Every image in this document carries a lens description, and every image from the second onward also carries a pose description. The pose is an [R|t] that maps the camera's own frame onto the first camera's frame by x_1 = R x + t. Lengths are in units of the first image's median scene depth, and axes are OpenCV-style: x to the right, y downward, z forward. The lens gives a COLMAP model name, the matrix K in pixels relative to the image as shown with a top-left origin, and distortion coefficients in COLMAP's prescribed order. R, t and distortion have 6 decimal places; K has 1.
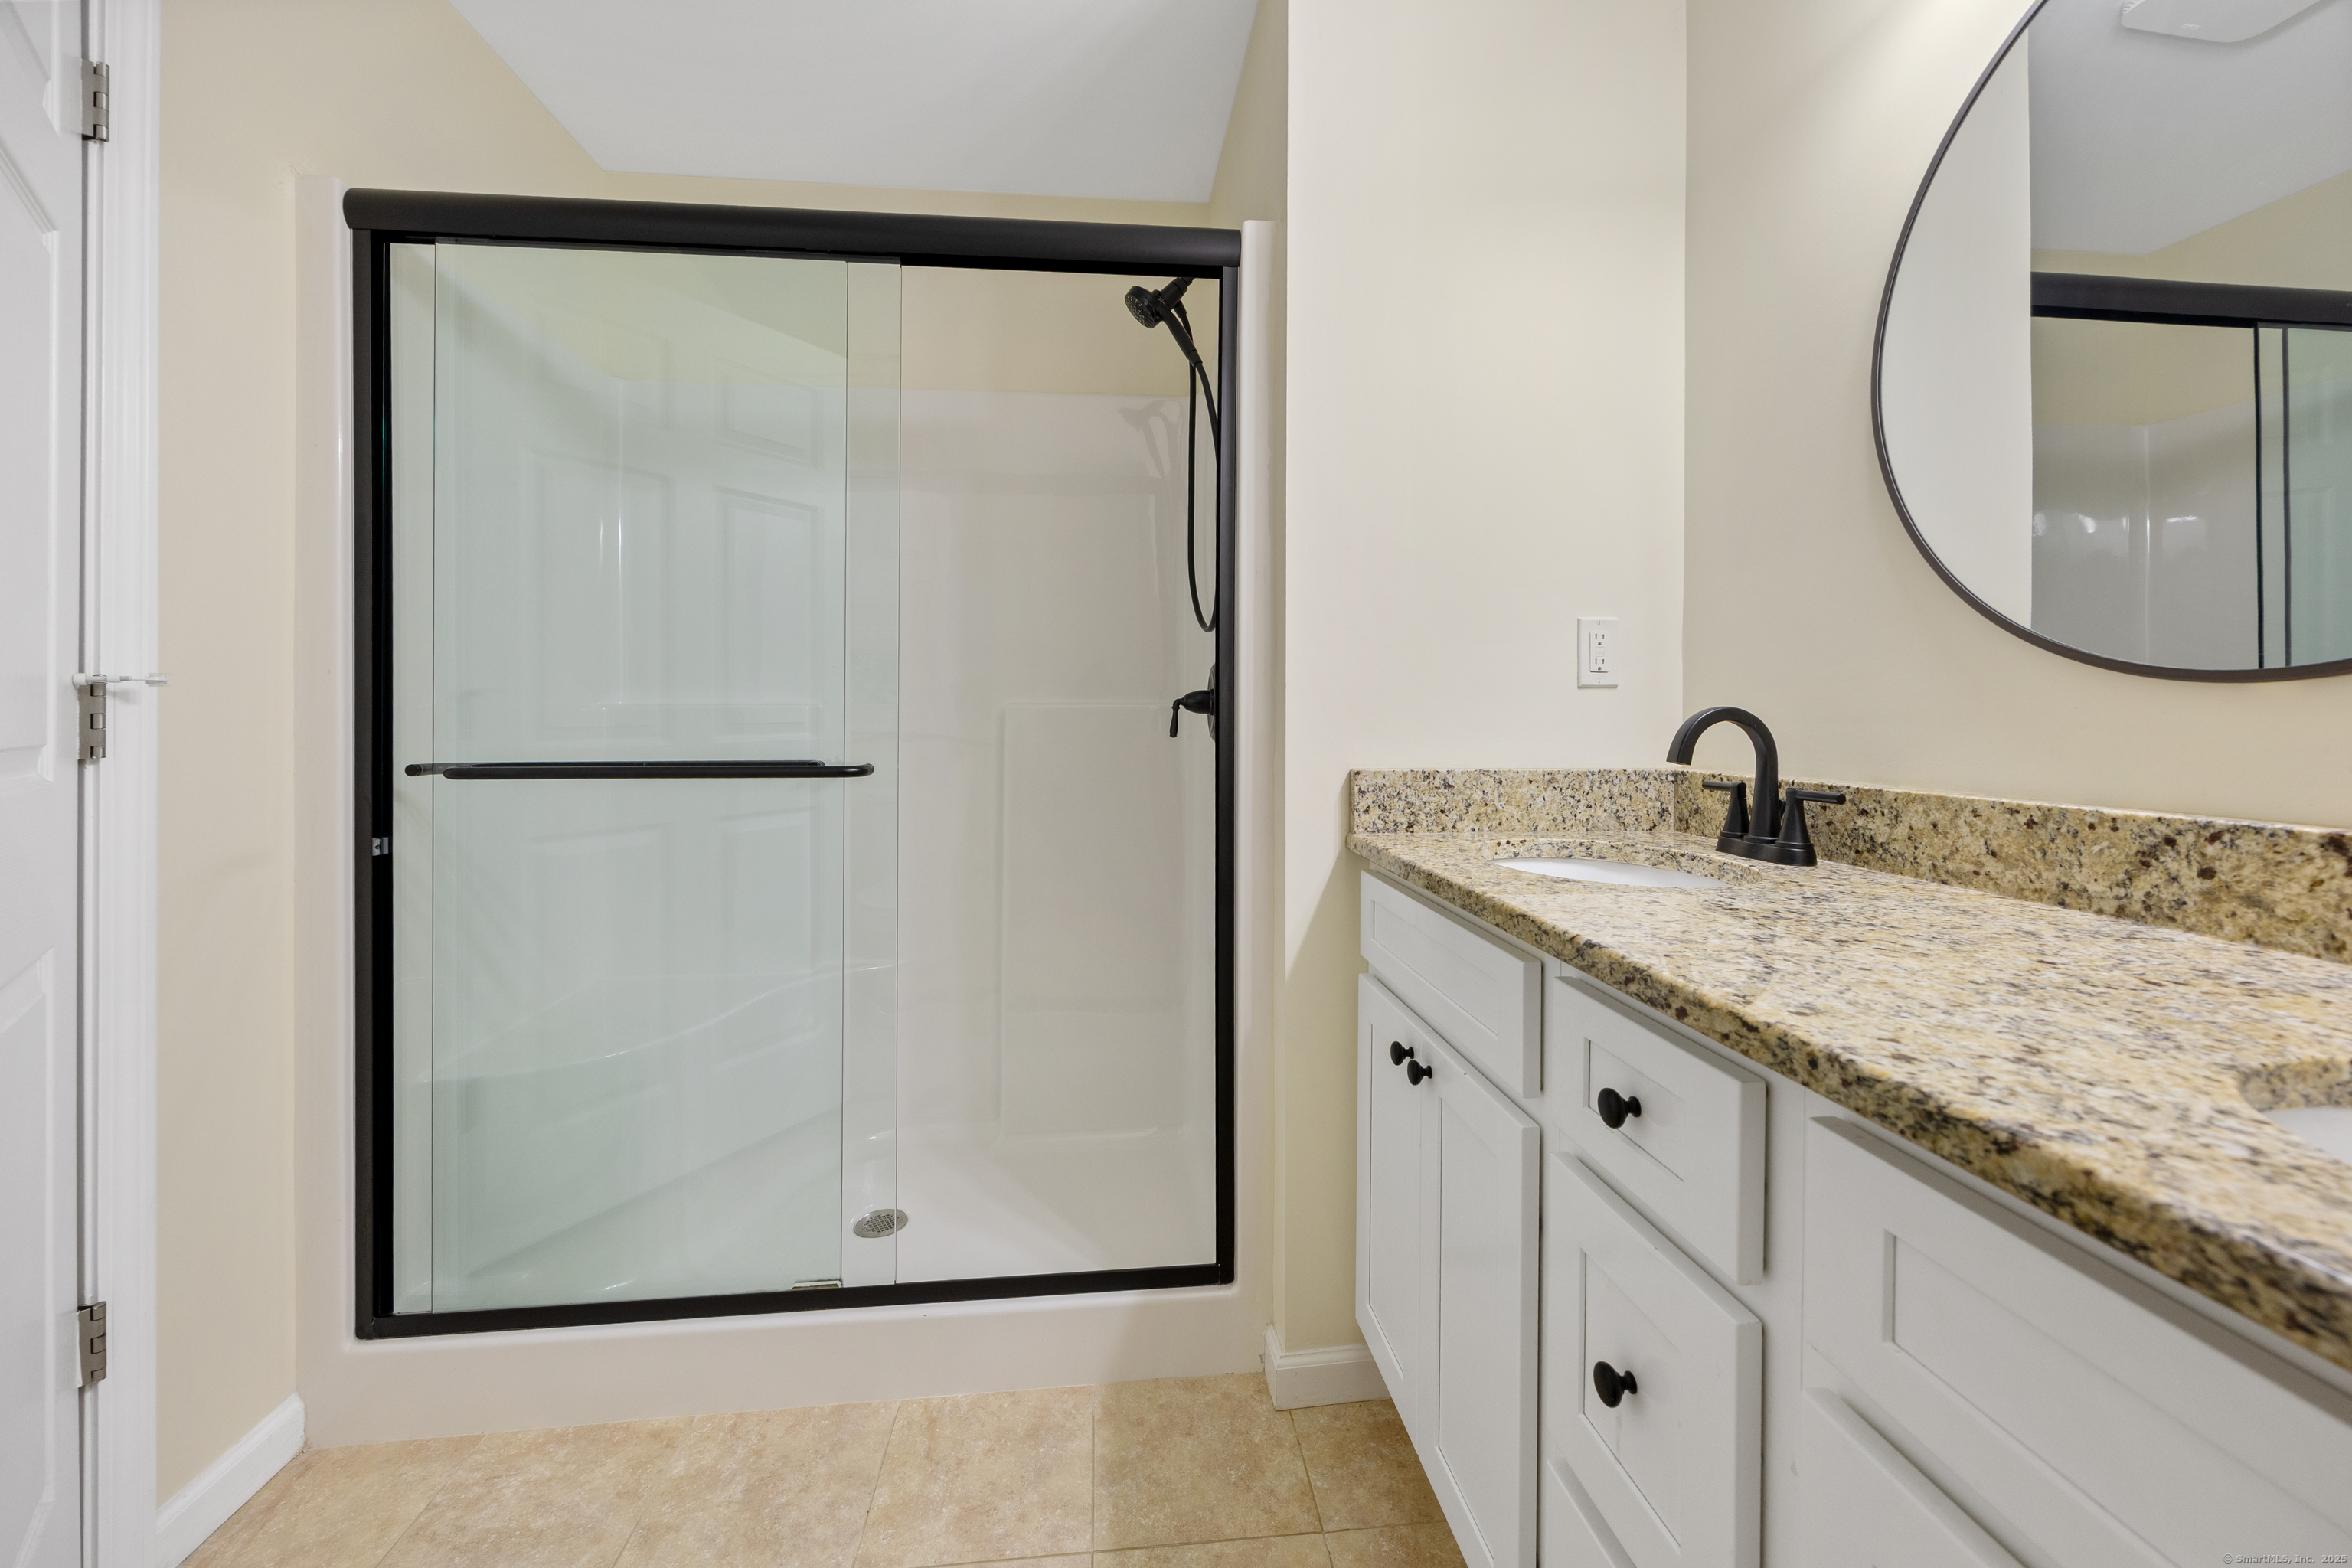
lens RADIAL K [[924.6, 0, 1172.9], [0, 924.6, 711.9], [0, 0, 1]] dist [-0.001720, 0.000219]
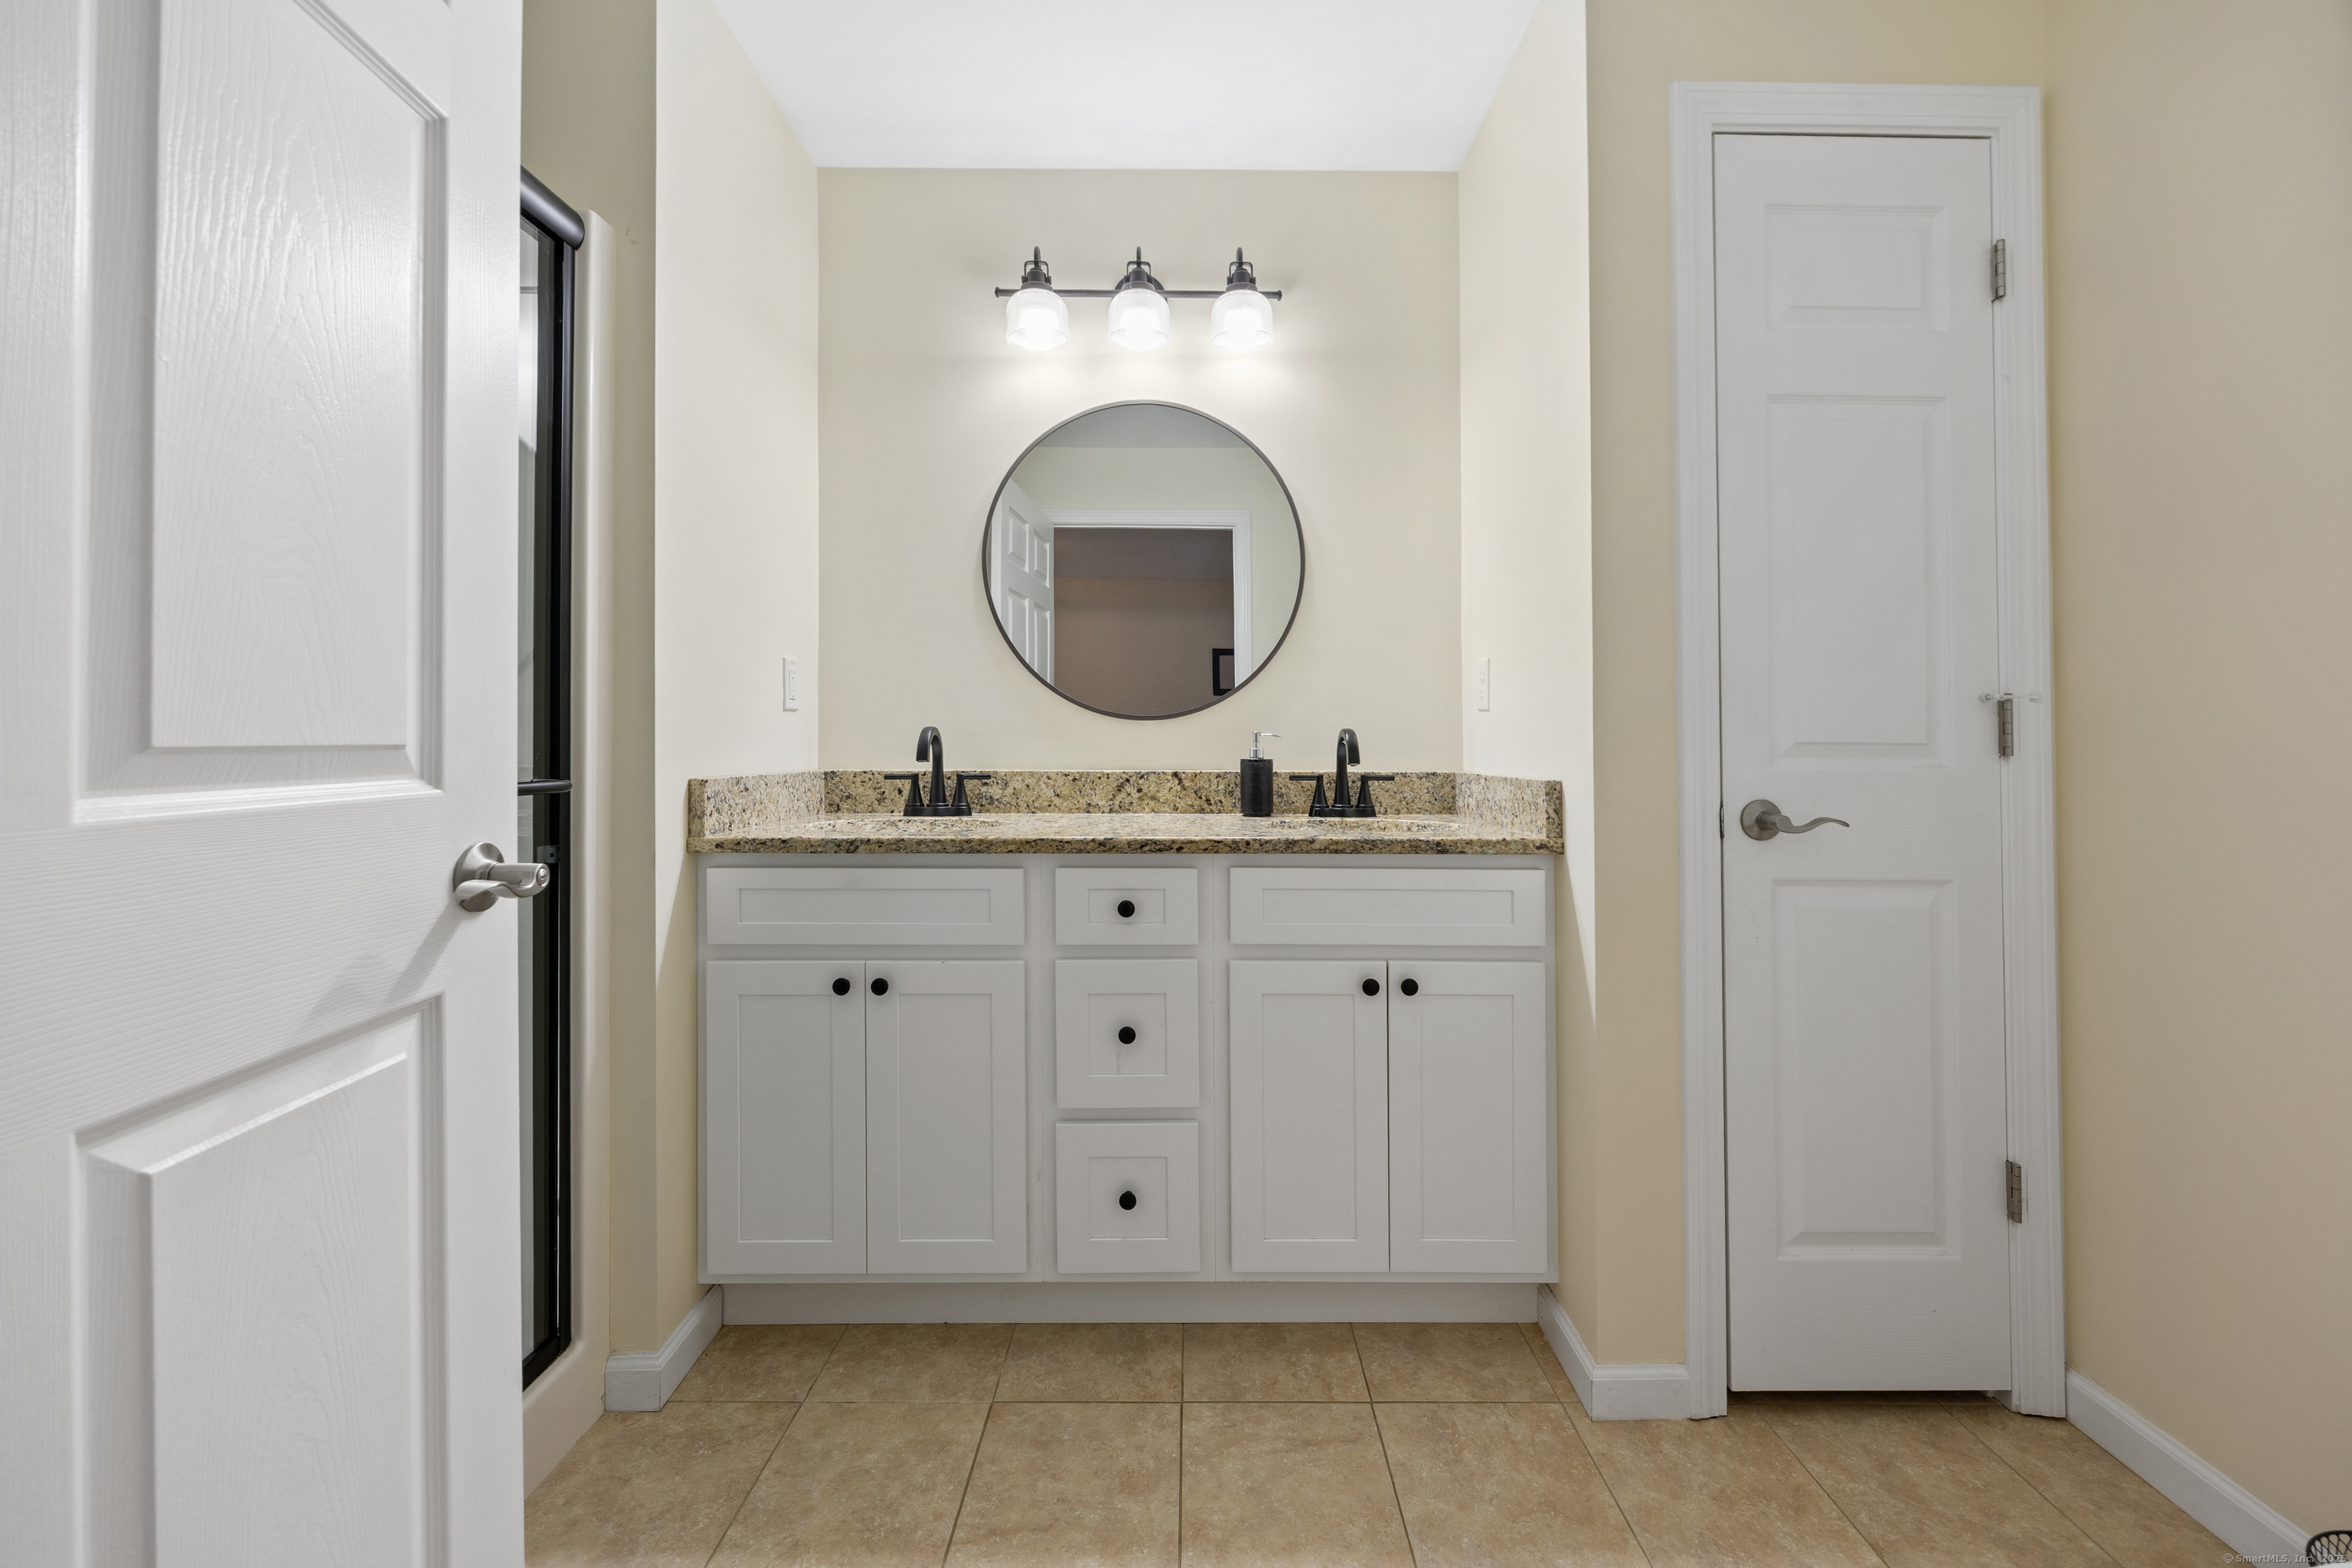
lens RADIAL K [[924.6, 0, 1172.9], [0, 924.6, 711.9], [0, 0, 1]] dist [-0.001720, 0.000219]
pose [[0.120617, 0.028379, 0.992293, -1.188839], [-0.004297, 0.999597, -0.028065, 0.015155], [-0.992690, -0.000878, 0.120690, 0.437337]]
